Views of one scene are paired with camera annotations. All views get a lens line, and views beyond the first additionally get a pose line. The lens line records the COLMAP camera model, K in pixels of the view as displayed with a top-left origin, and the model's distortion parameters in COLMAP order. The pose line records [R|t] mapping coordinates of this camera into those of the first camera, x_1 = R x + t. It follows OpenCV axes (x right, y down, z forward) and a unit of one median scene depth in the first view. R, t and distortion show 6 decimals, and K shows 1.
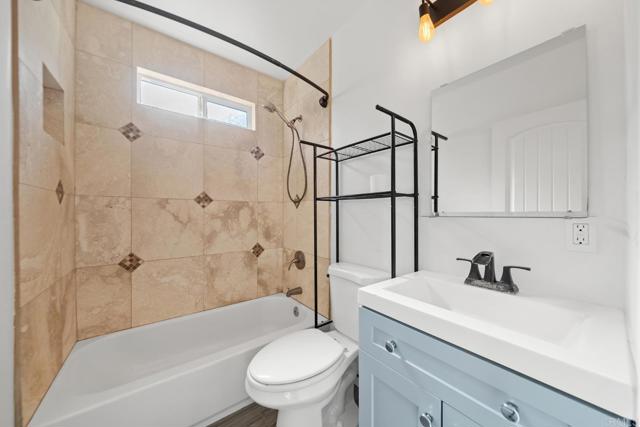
lens RADIAL K [[219.9, 0, 319.2], [0, 219.9, 214.3], [0, 0, 1]] dist [-0.001866, 0.000008]
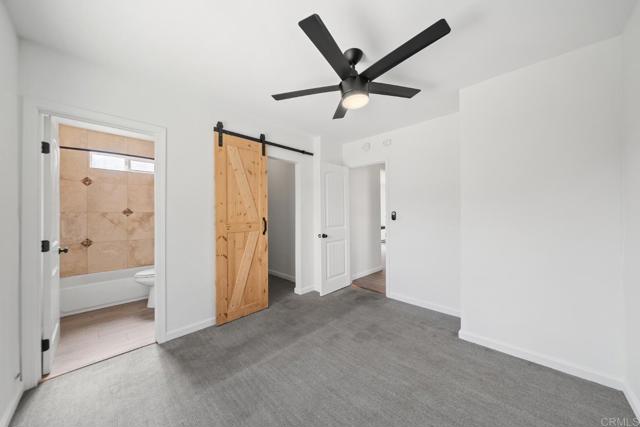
lens RADIAL K [[219.9, 0, 320.7], [0, 219.9, 213.6], [0, 0, 1]] dist [-0.001866, 0.000008]
pose [[0.988614, -0.010204, 0.150126, 0.952093], [0.011533, 0.999902, -0.007982, -0.018319], [-0.150029, 0.009622, 0.988635, -1.291059]]
